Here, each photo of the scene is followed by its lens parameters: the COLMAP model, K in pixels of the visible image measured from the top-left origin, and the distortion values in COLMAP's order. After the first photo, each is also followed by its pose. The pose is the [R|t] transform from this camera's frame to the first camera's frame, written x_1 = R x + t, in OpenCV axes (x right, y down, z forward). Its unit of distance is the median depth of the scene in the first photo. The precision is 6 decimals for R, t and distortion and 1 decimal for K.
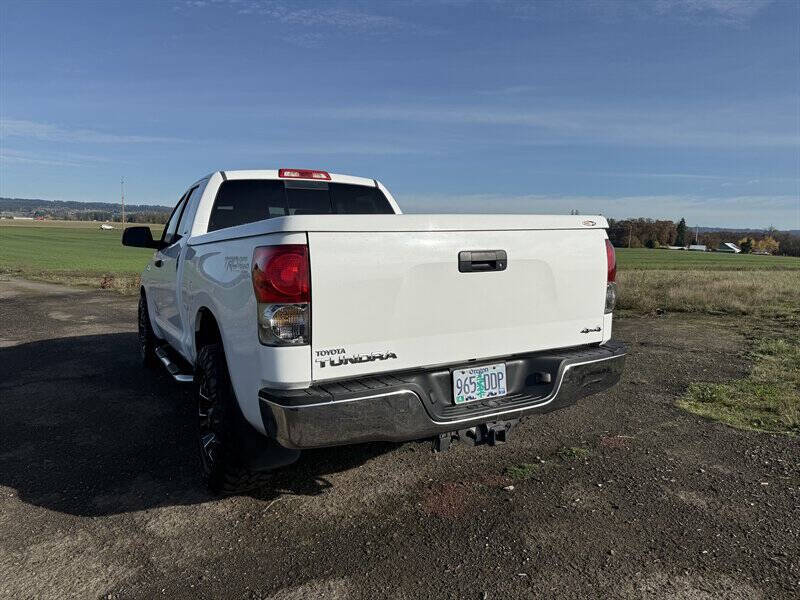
lens RADIAL K [[584.7, 0, 400.0], [0, 584.7, 300.0], [0, 0, 1]] dist [0.083267, -0.119017]
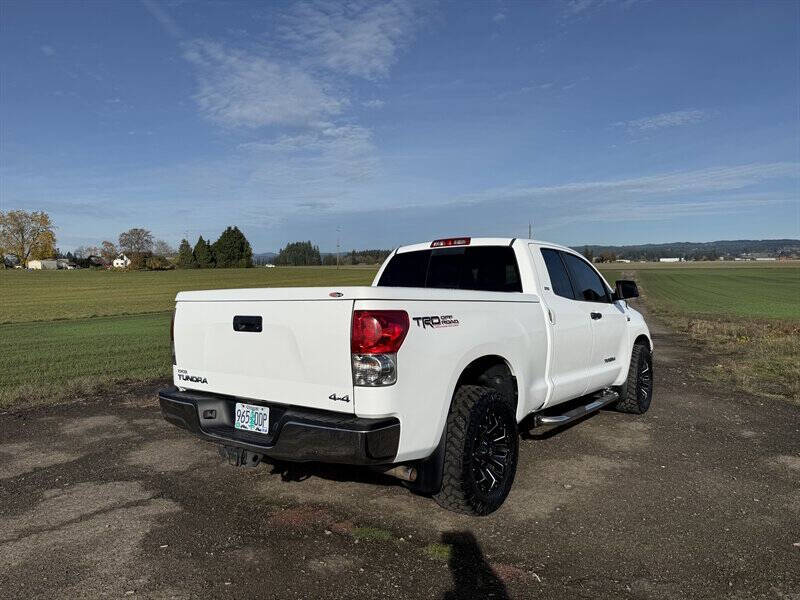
lens RADIAL K [[583.7, 0, 400.0], [0, 583.7, 300.0], [0, 0, 1]] dist [0.046974, -0.117704]
pose [[0.389439, 0.027655, -0.920637, 1.462975], [-0.086493, 0.996230, -0.006662, -0.138103], [0.916982, 0.082223, 0.390363, 0.783467]]
